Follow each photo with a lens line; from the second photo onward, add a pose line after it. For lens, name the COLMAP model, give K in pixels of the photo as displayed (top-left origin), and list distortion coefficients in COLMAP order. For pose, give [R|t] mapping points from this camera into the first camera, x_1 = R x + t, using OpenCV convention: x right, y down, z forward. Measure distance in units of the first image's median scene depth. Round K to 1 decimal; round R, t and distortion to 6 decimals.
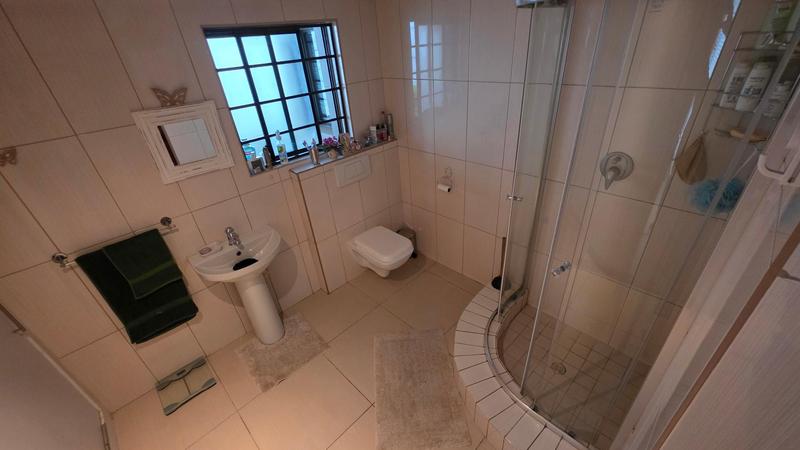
lens RADIAL K [[320.6, 0, 399.6], [0, 320.6, 228.4], [0, 0, 1]] dist [0.000062, 0.000209]
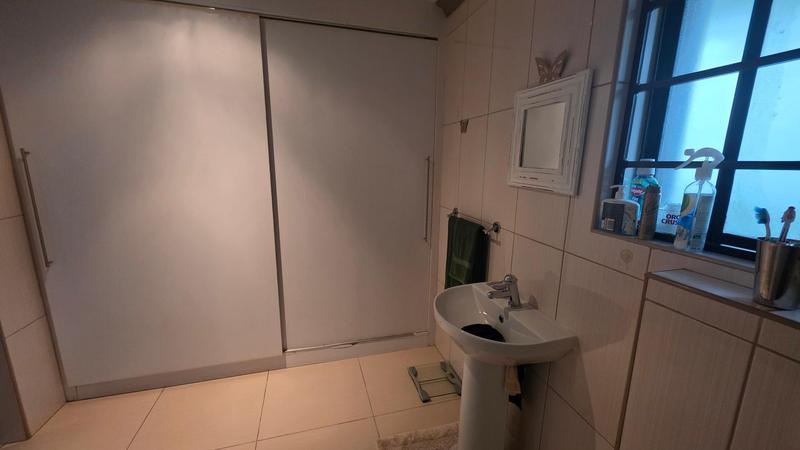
lens RADIAL K [[320.6, 0, 396.3], [0, 320.6, 227.0], [0, 0, 1]] dist [0.000062, 0.000209]
pose [[-0.495704, 0.249448, -0.831897, 0.084181], [-0.414408, 0.773852, 0.478977, -0.312164], [0.763245, 0.582176, -0.280229, 1.041630]]
